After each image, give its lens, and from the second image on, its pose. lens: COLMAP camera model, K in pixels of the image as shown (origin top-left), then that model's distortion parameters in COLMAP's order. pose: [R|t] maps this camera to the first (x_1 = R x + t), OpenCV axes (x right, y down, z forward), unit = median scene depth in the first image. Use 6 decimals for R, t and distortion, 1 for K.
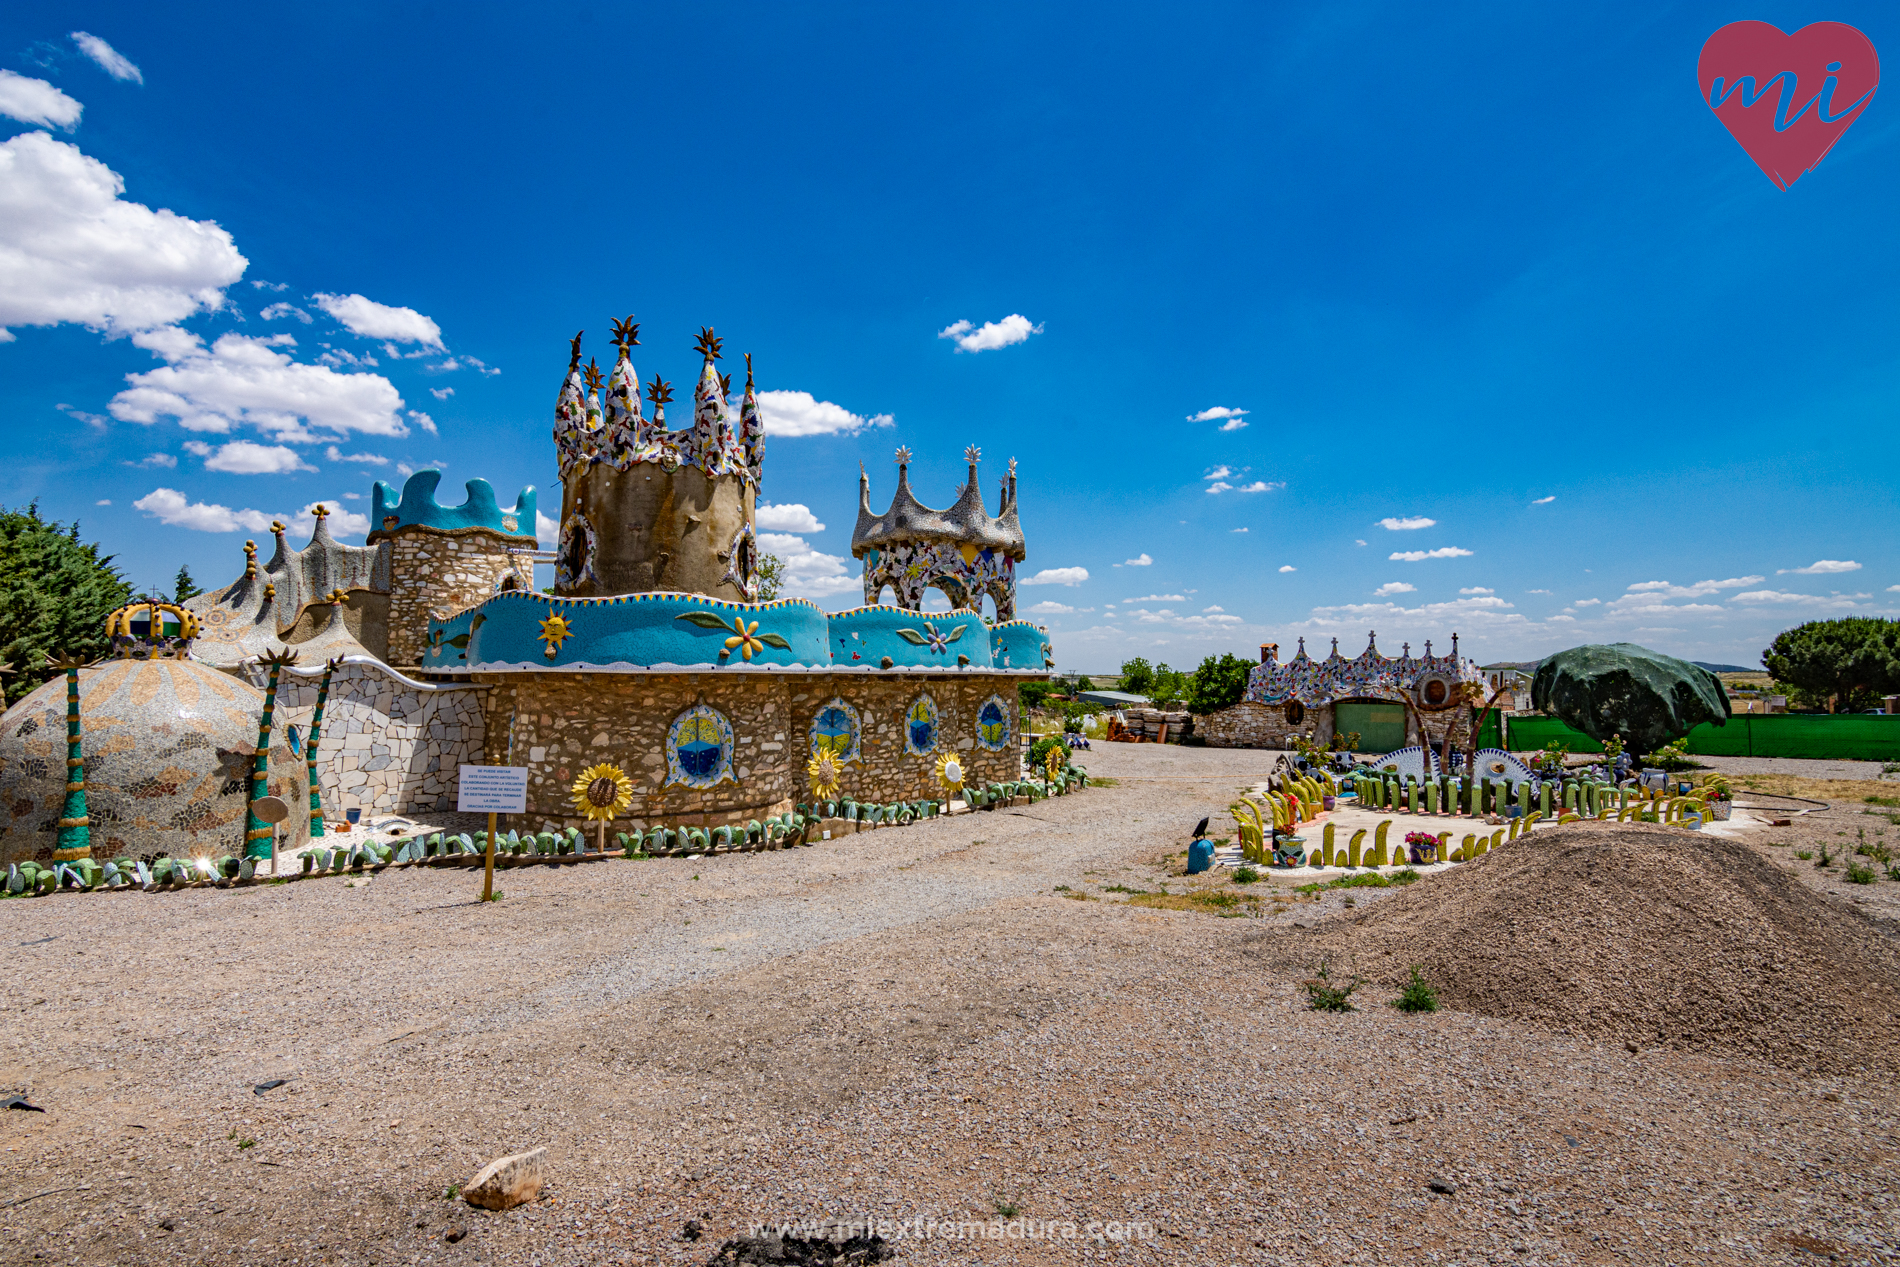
lens RADIAL K [[922.6, 0, 944.4], [0, 922.6, 643.1], [0, 0, 1]] dist [0.001082, -0.017014]
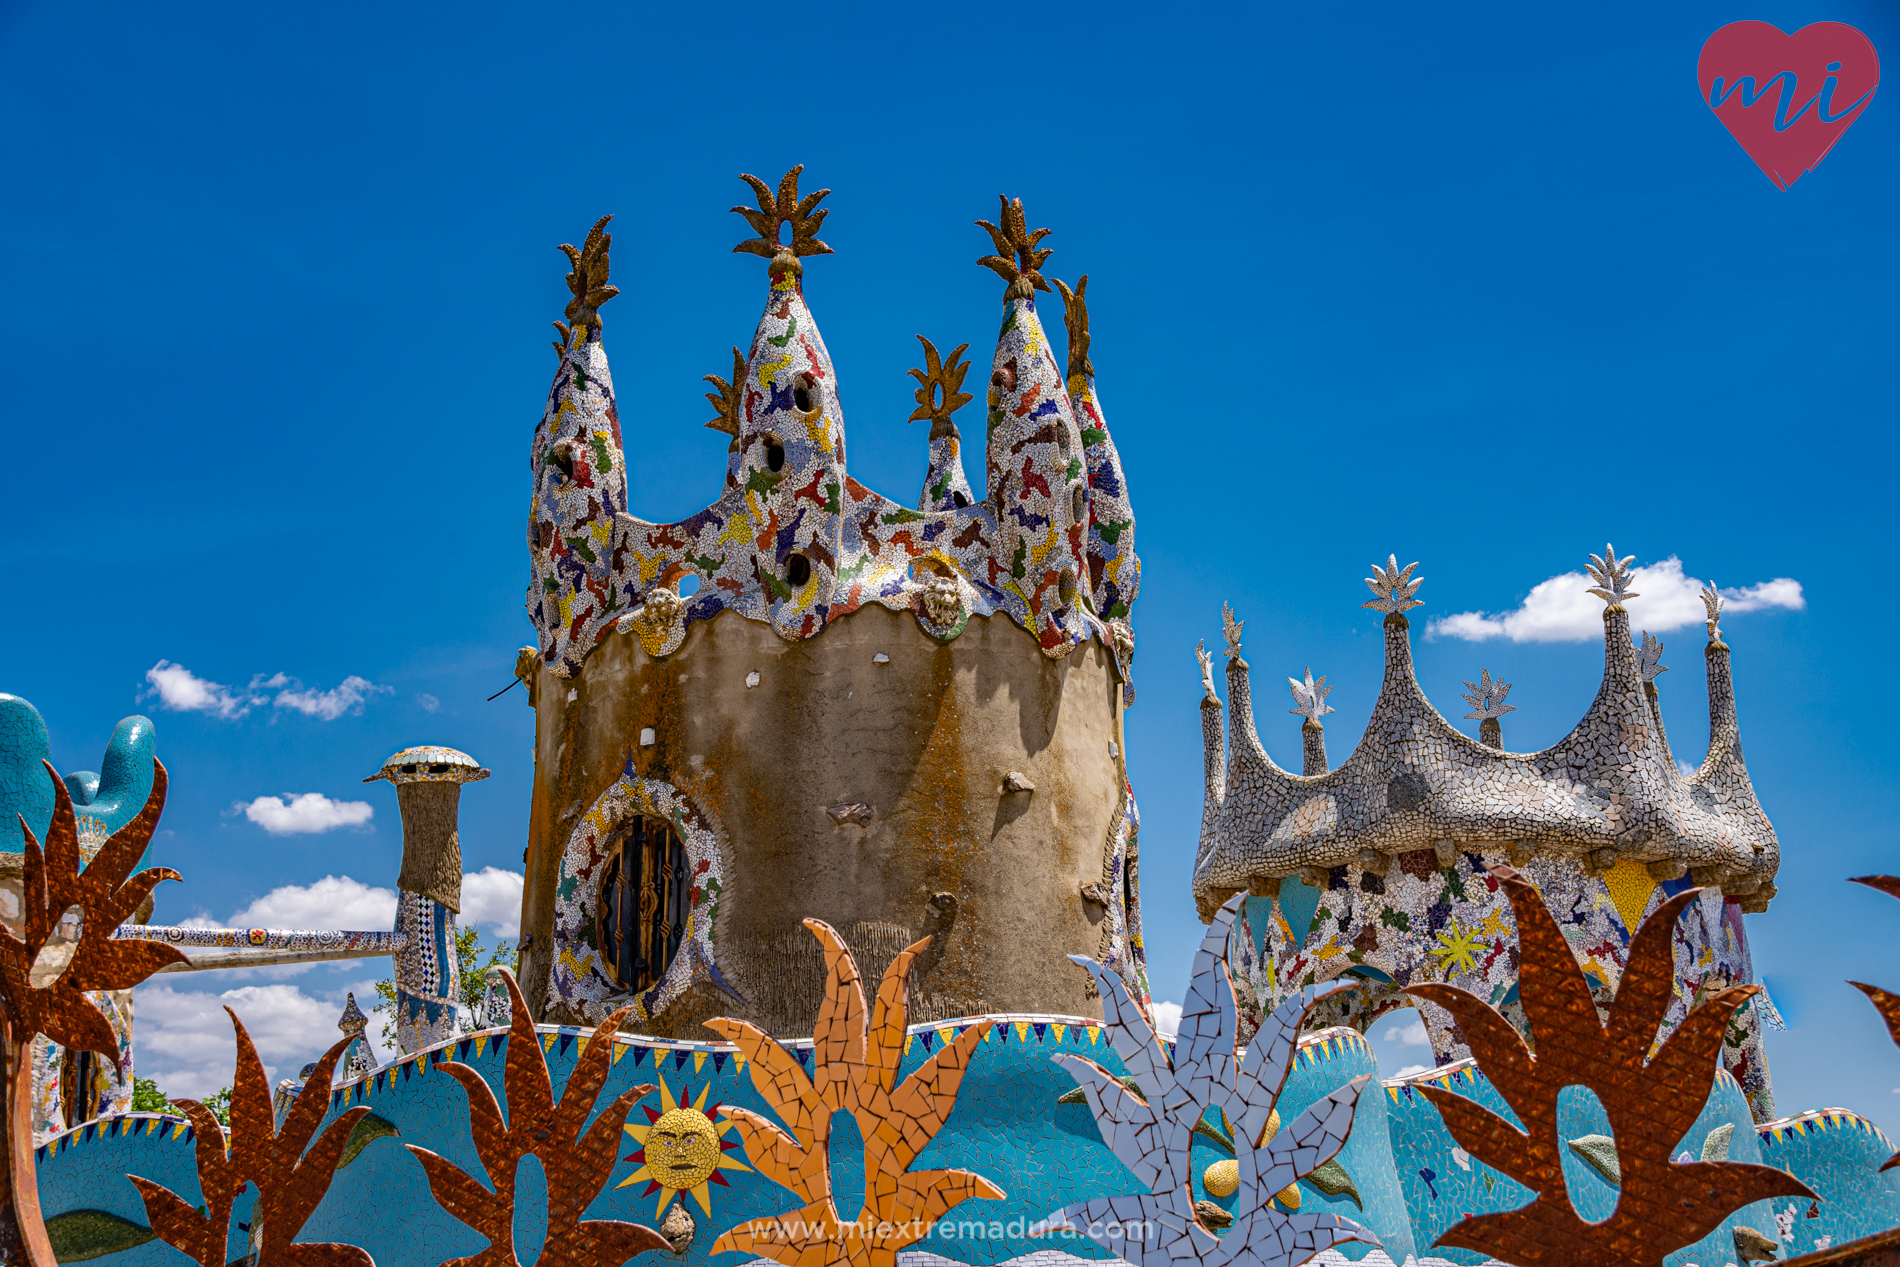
lens RADIAL K [[2961.8, 0, 937.0], [0, 2961.8, 640.6], [0, 0, 1]] dist [0.250012, 0.069769]
pose [[0.999168, -0.027924, 0.029734, -0.272656], [0.033193, 0.980281, -0.194802, 0.011130], [-0.023708, 0.195627, 0.980392, 0.004190]]
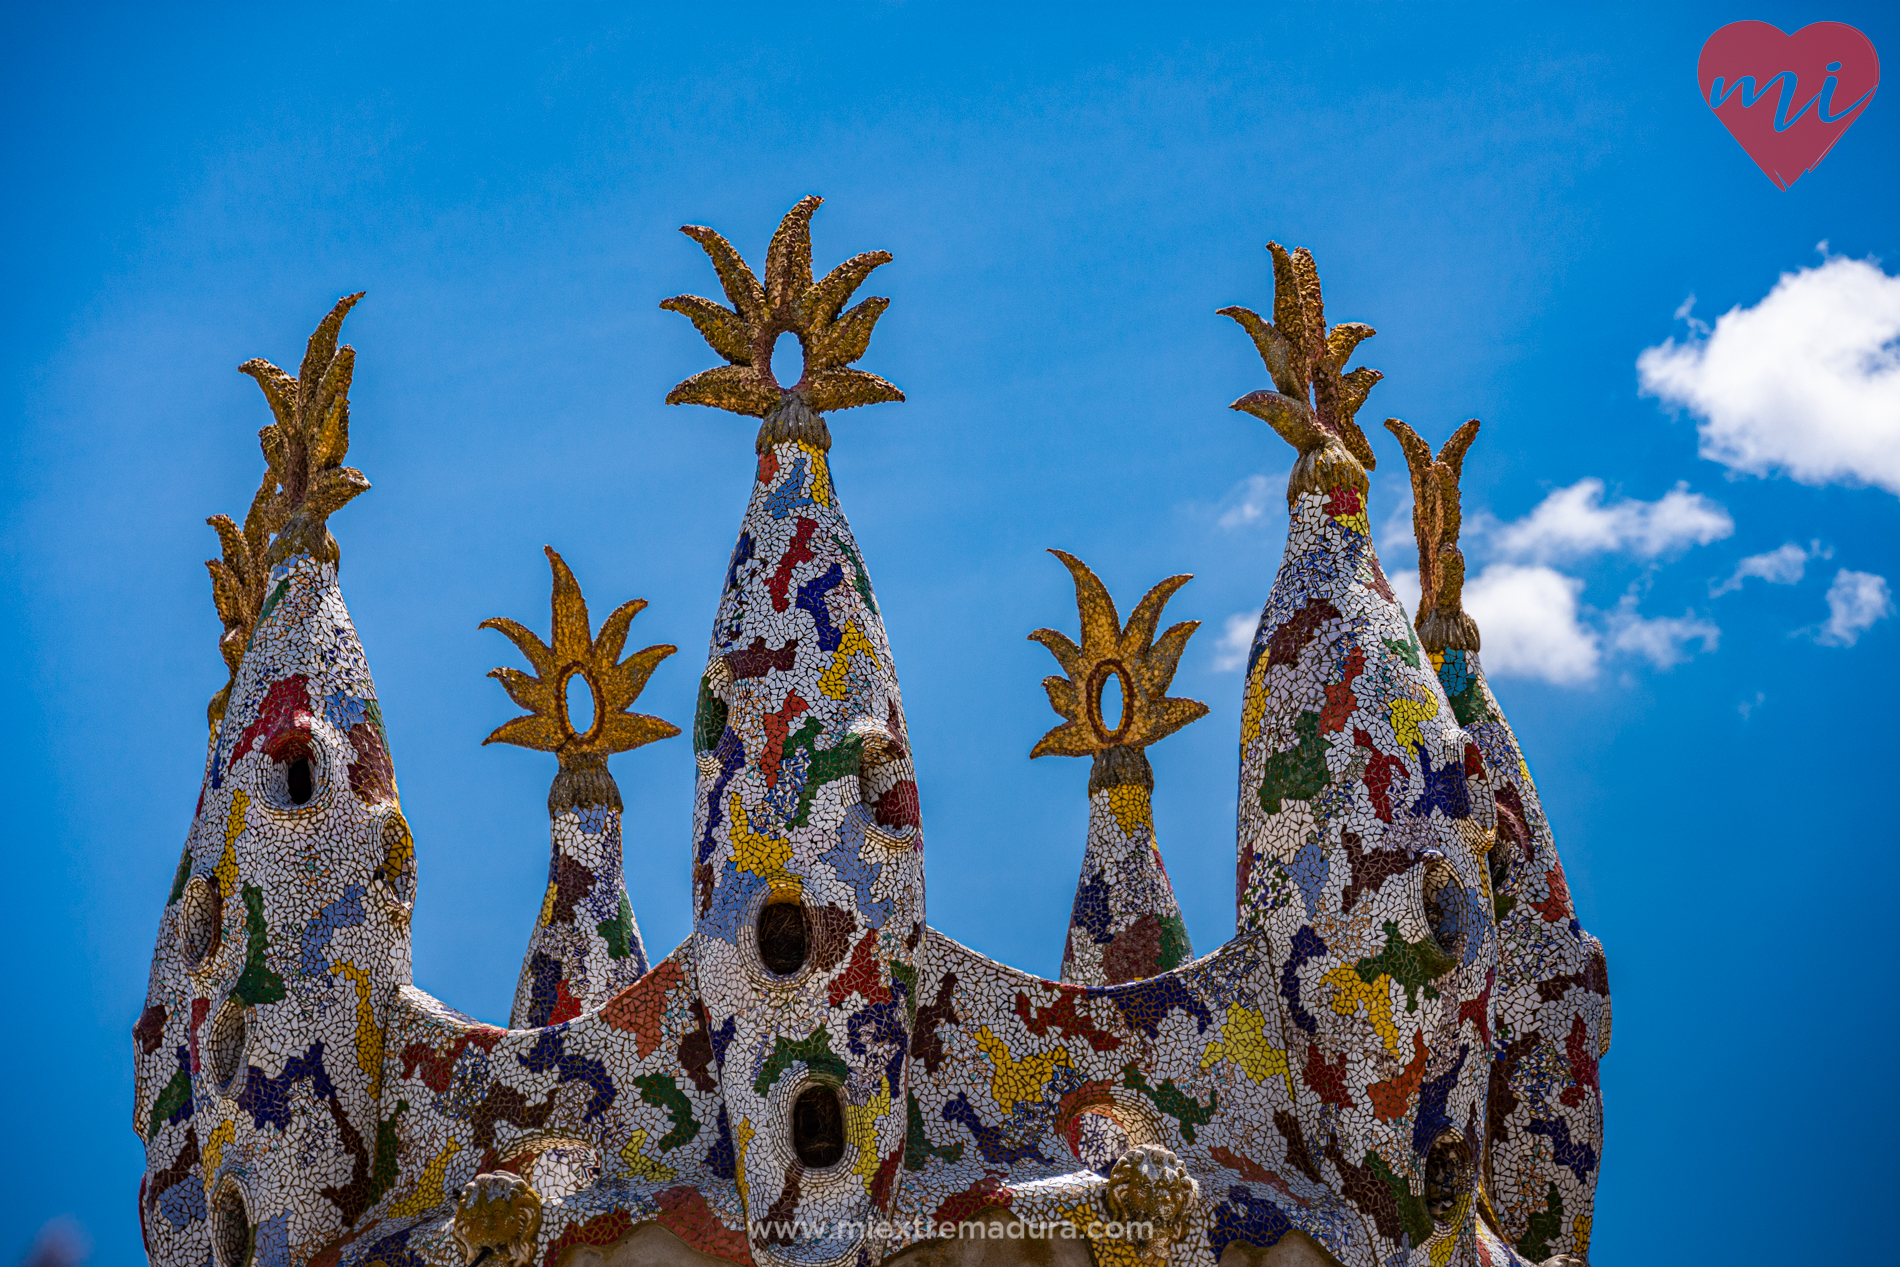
lens RADIAL K [[8138.0, 0, 950.0], [0, 8138.0, 633.5], [0, 0, 1]] dist [1.598548, 0.593254]
pose [[0.590659, 0.220348, 0.776253, -1.128217], [-0.000841, 0.962161, -0.272479, 0.041181], [-0.806921, 0.160289, 0.568494, 0.274854]]
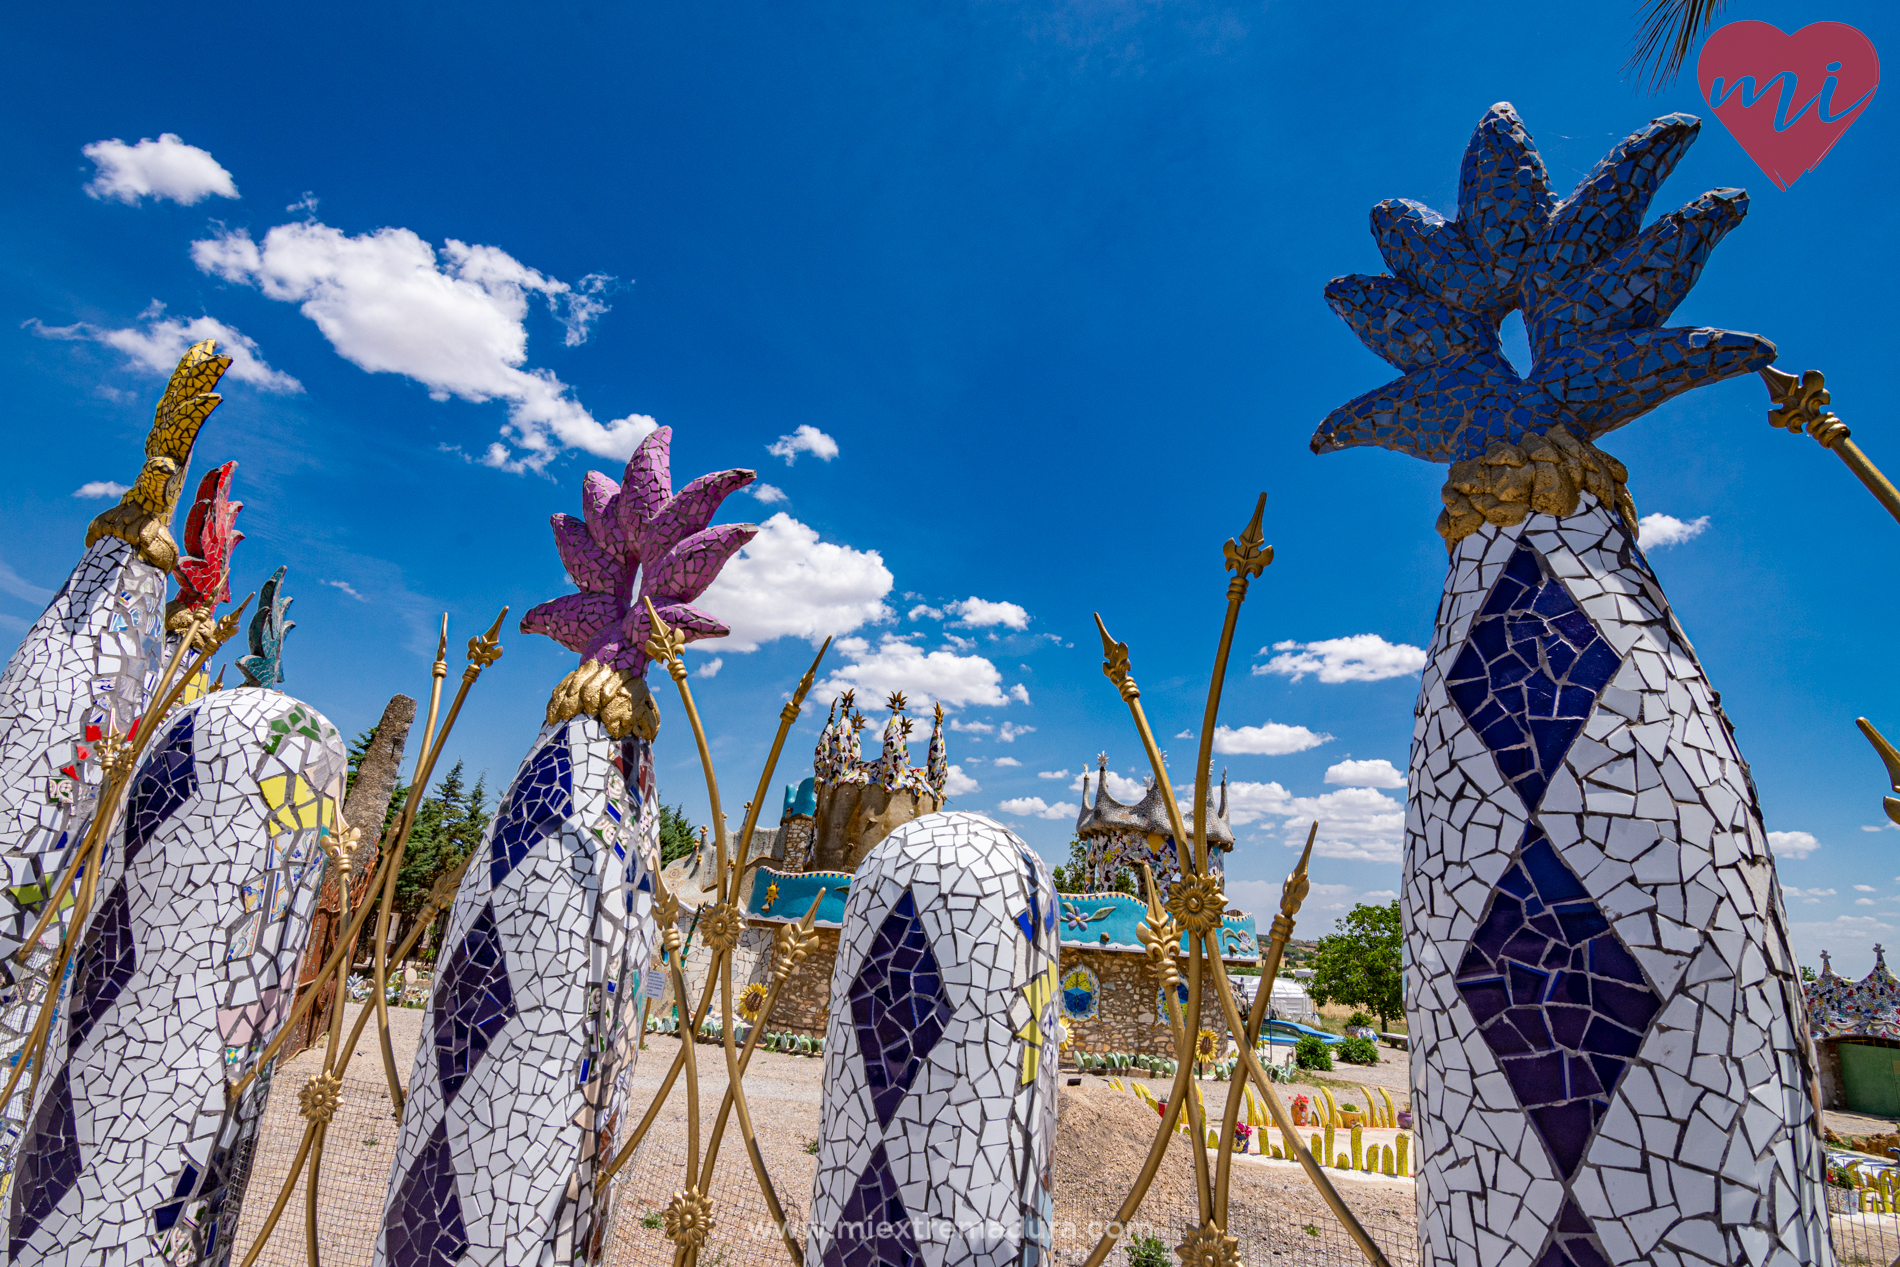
lens RADIAL K [[963.0, 0, 948.9], [0, 963.0, 613.8], [0, 0, 1]] dist [-0.020006, -0.000893]
pose [[0.827355, -0.105981, -0.551590, 0.594917], [-0.060505, 0.959507, -0.275111, -0.029977], [0.558410, 0.260989, 0.787441, -0.192540]]
